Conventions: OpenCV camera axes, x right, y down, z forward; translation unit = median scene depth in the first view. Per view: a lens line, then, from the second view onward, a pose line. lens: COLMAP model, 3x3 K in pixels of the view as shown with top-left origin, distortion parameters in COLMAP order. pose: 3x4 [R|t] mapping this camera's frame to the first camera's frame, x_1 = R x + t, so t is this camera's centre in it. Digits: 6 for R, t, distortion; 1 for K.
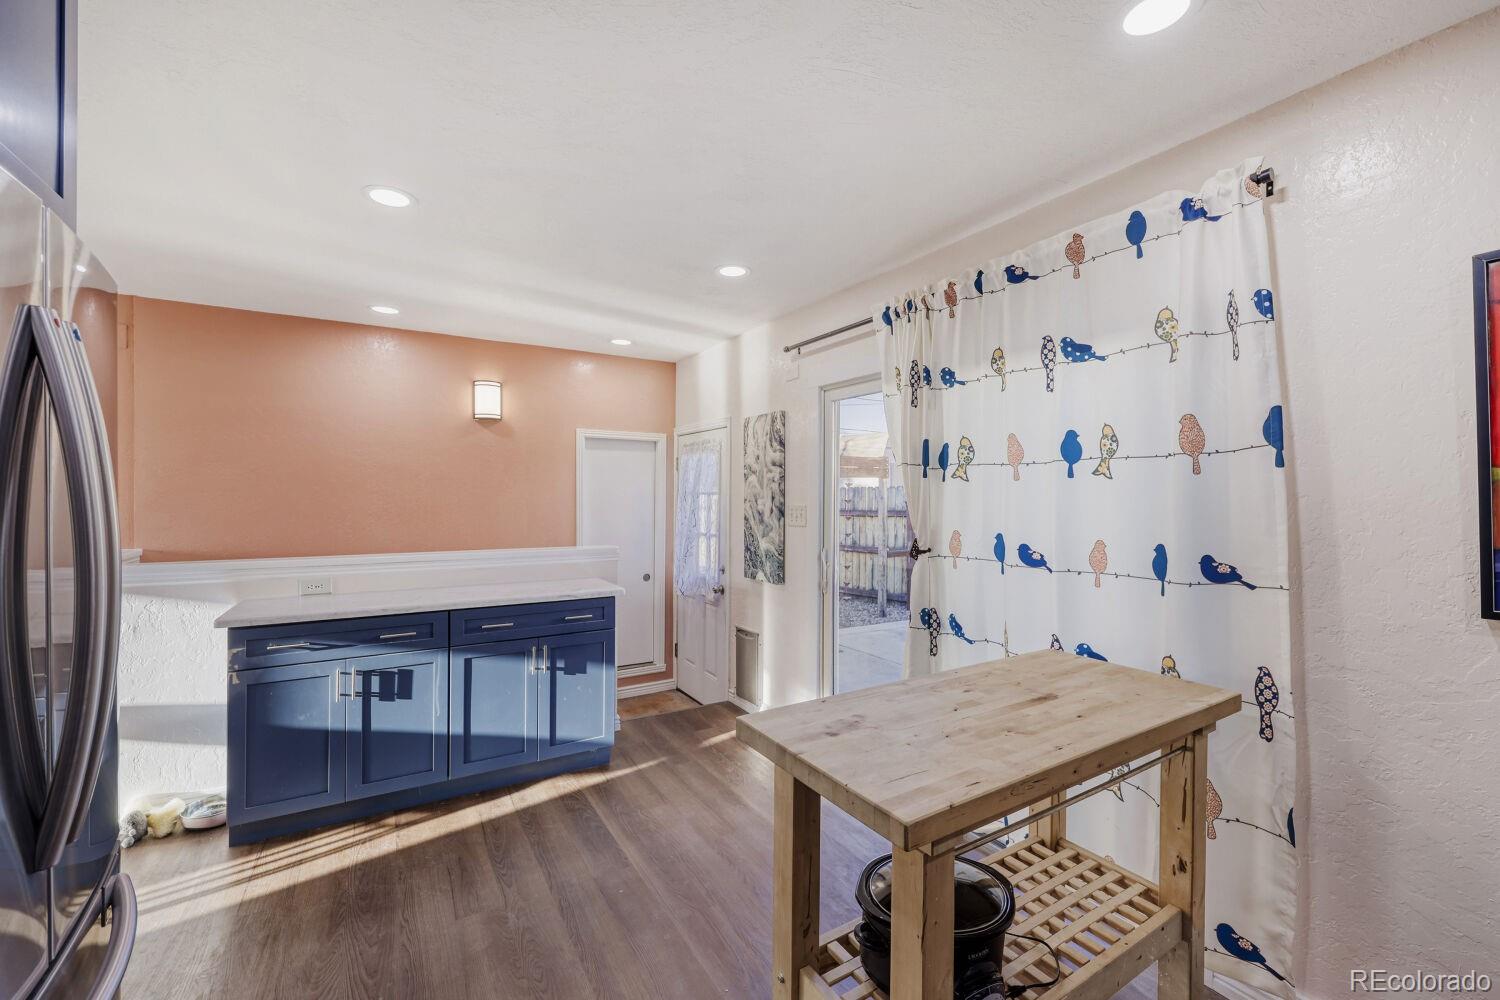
lens RADIAL K [[614.9, 0, 758.1], [0, 614.9, 497.3], [0, 0, 1]] dist [-0.007537, 0.000409]
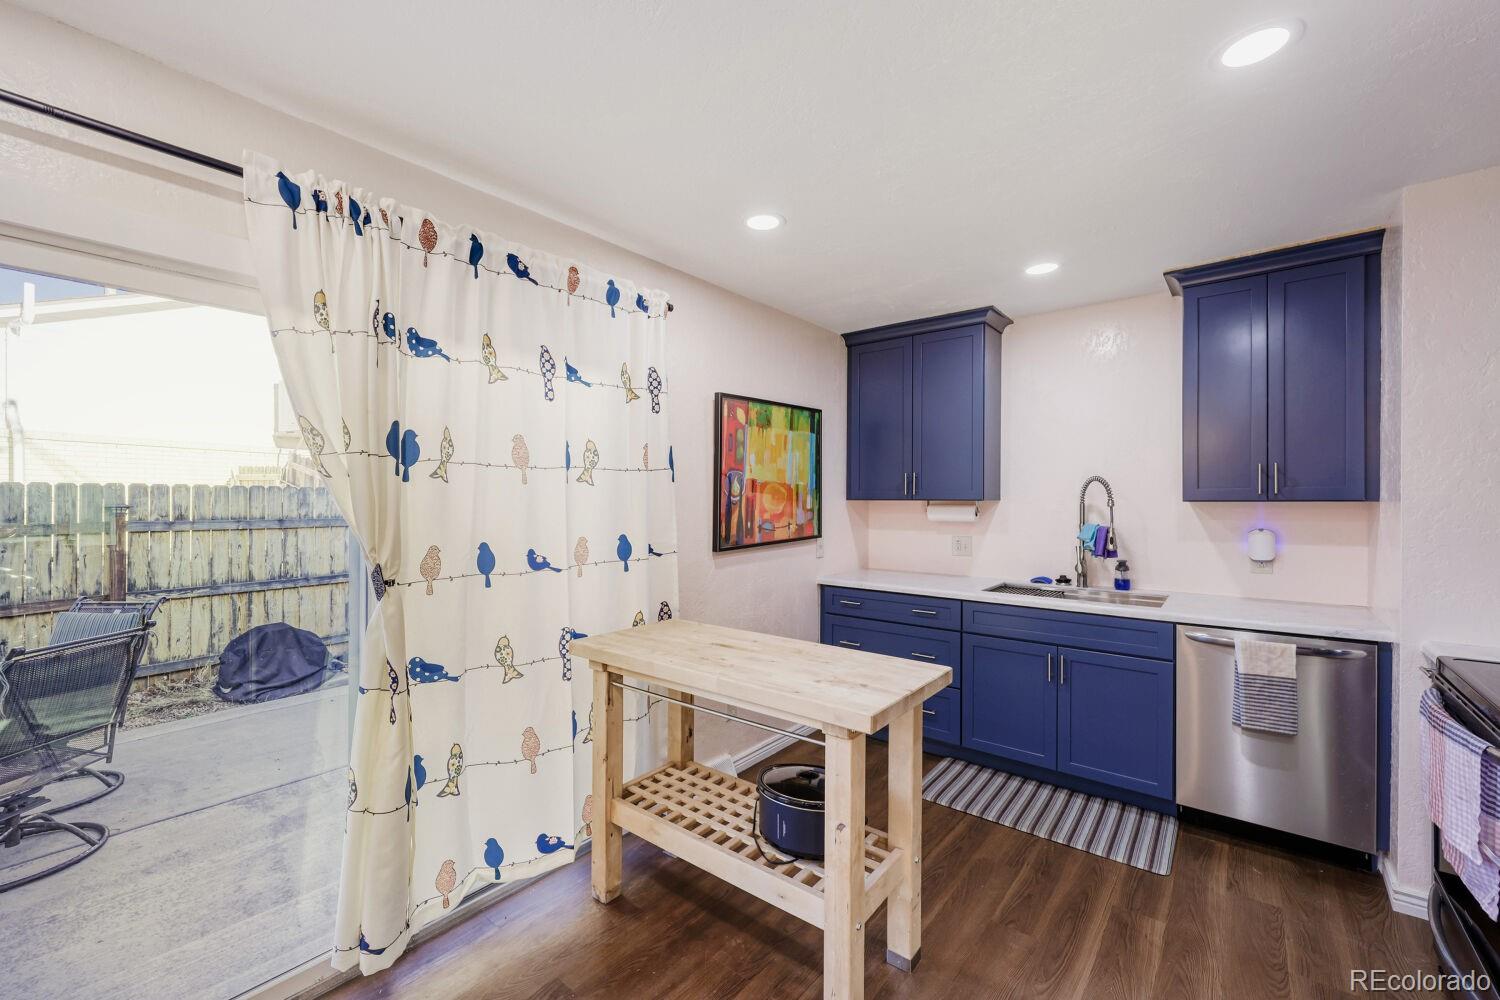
lens RADIAL K [[614.9, 0, 744.0], [0, 614.9, 502.7], [0, 0, 1]] dist [-0.007537, 0.000409]
pose [[-0.327820, -0.007985, 0.944707, -0.492426], [0.004231, 0.999942, 0.009920, -0.005015], [-0.944731, 0.007249, -0.327767, 0.809681]]
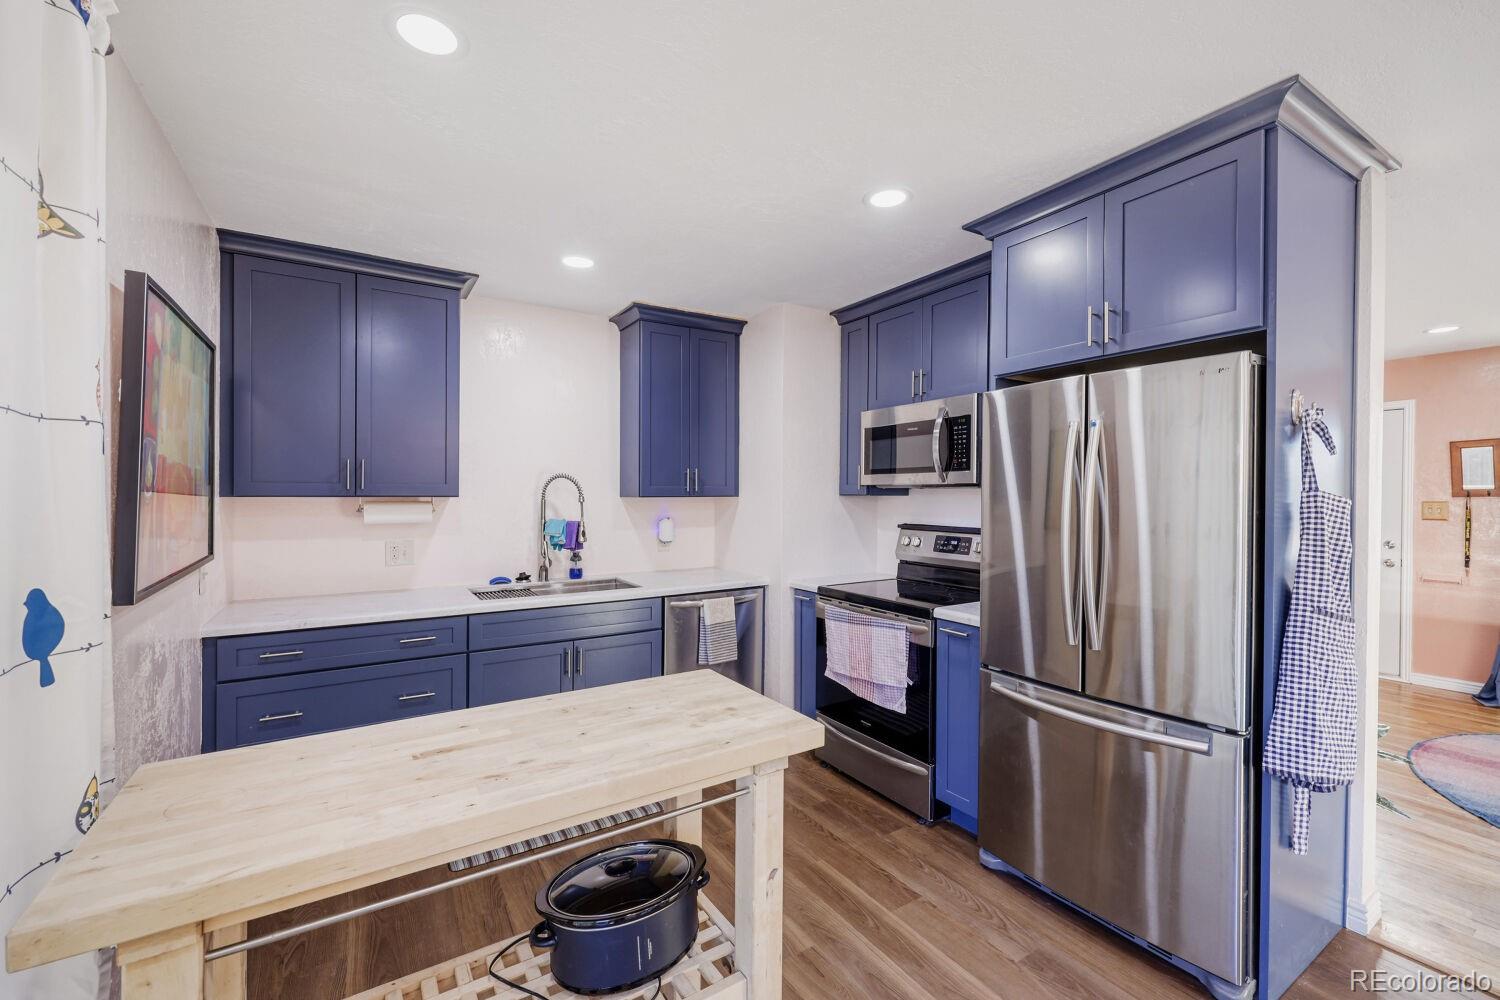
lens RADIAL K [[614.9, 0, 750.4], [0, 614.9, 497.3], [0, 0, 1]] dist [-0.007537, 0.000409]
pose [[-0.999817, 0.002171, -0.019001, 0.050969], [0.002019, 0.999966, 0.008001, -0.001480], [0.019018, 0.007961, -0.999787, 1.026877]]
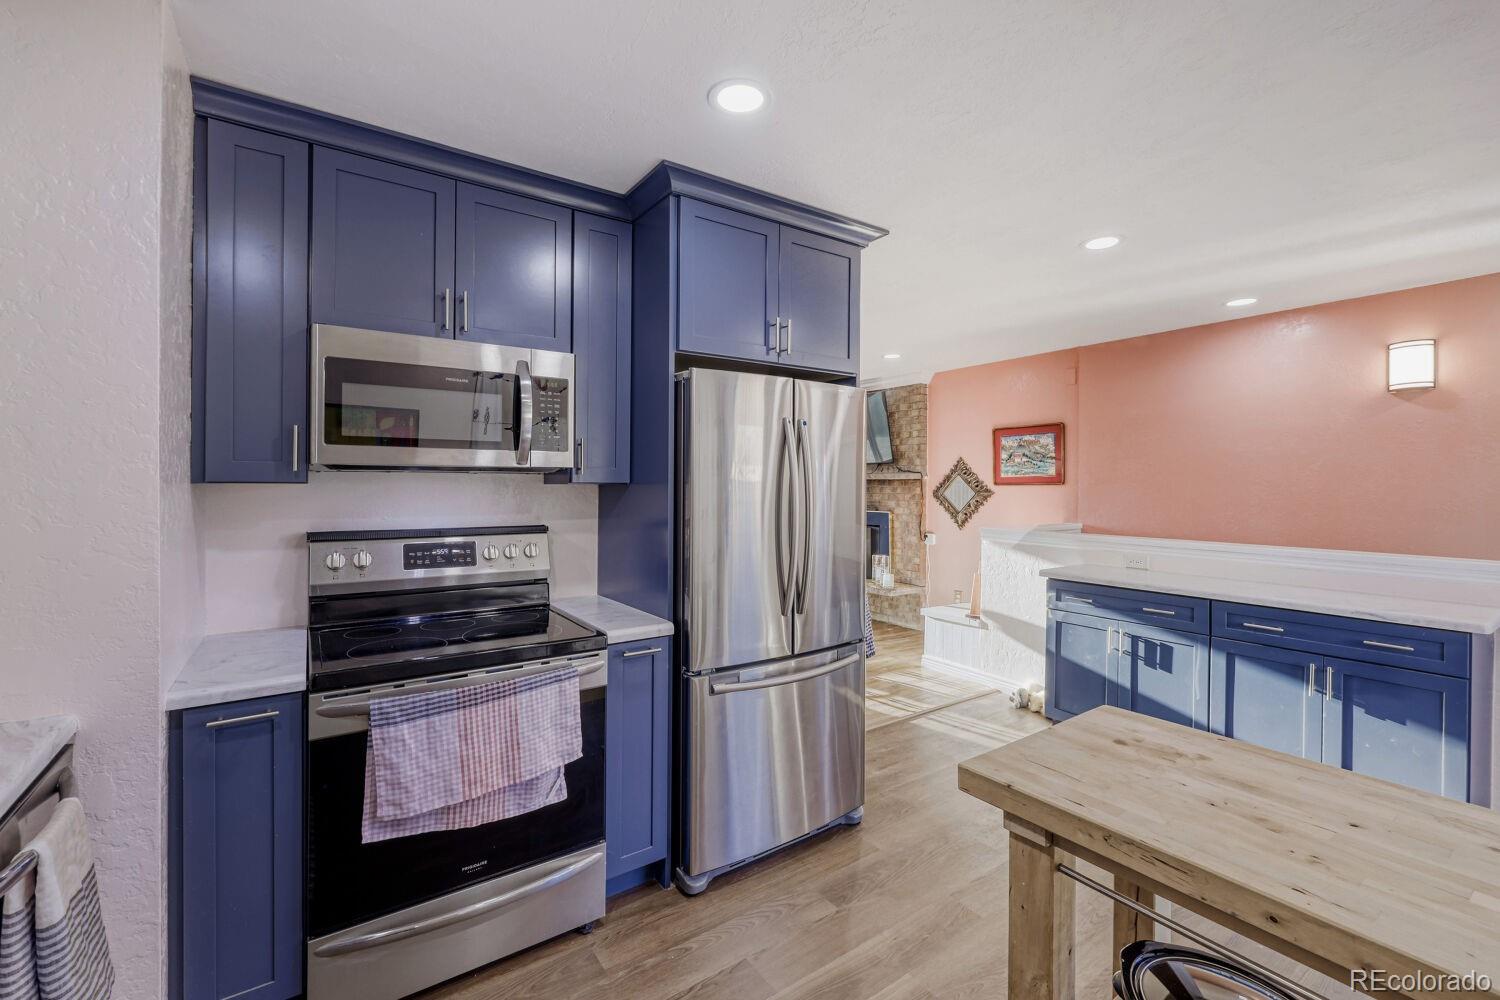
lens RADIAL K [[614.9, 0, 746.7], [0, 614.9, 487.1], [0, 0, 1]] dist [-0.007537, 0.000409]
pose [[0.065070, 0.003967, -0.997873, 0.486058], [-0.009557, 0.999949, 0.003352, 0.003513], [0.997835, 0.009319, 0.065104, 0.186006]]
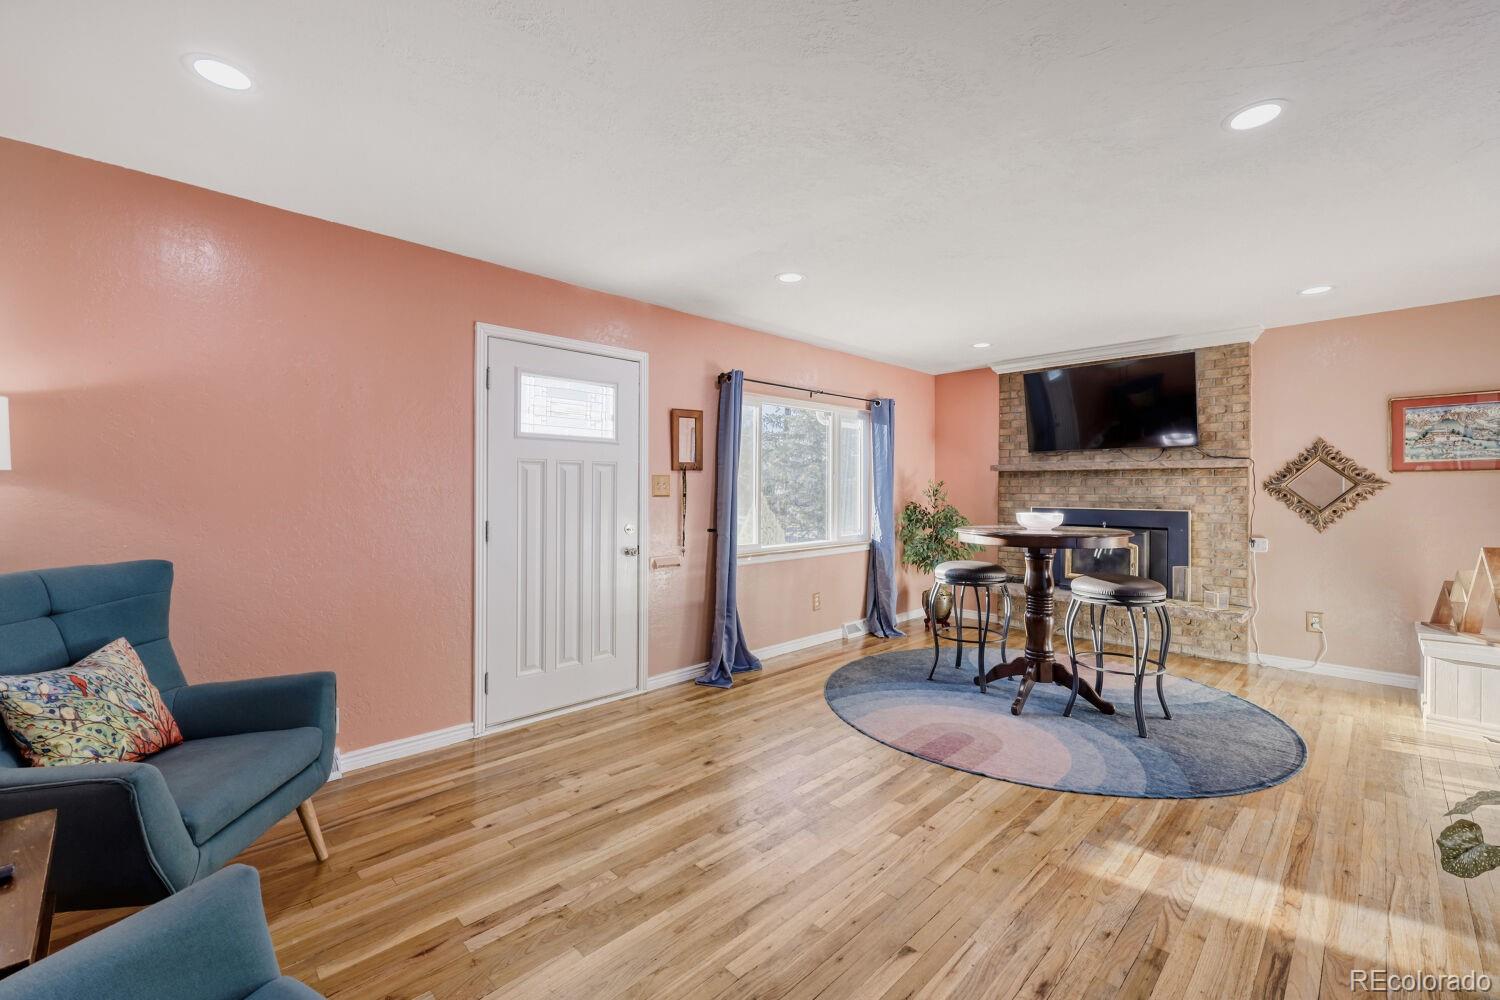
lens RADIAL K [[614.9, 0, 729.0], [0, 614.9, 494.3], [0, 0, 1]] dist [-0.007537, 0.000409]
pose [[0.190862, 0.008464, -0.981580, -0.299703], [-0.012826, 0.999899, 0.006128, 0.060122], [0.981533, 0.011420, 0.190951, -0.766244]]
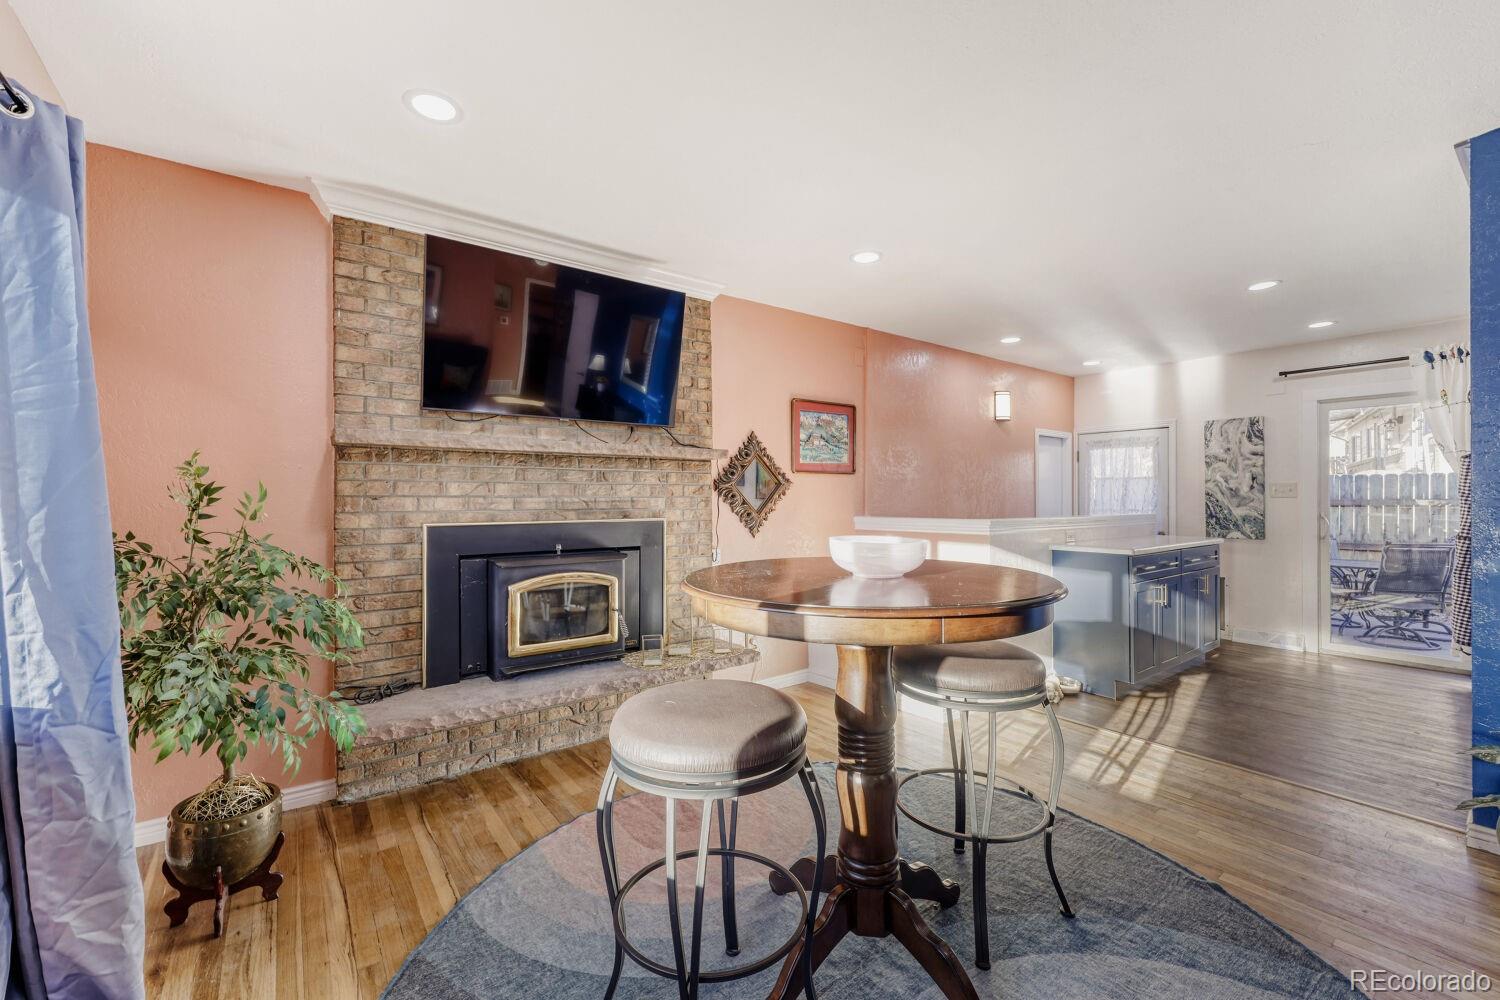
lens RADIAL K [[614.9, 0, 754.1], [0, 614.9, 496.0], [0, 0, 1]] dist [-0.007537, 0.000409]
pose [[0.995003, -0.004887, 0.099727, -1.717915], [0.006195, 0.999899, -0.012814, 0.072851], [-0.099655, 0.013368, 0.994932, -0.387416]]
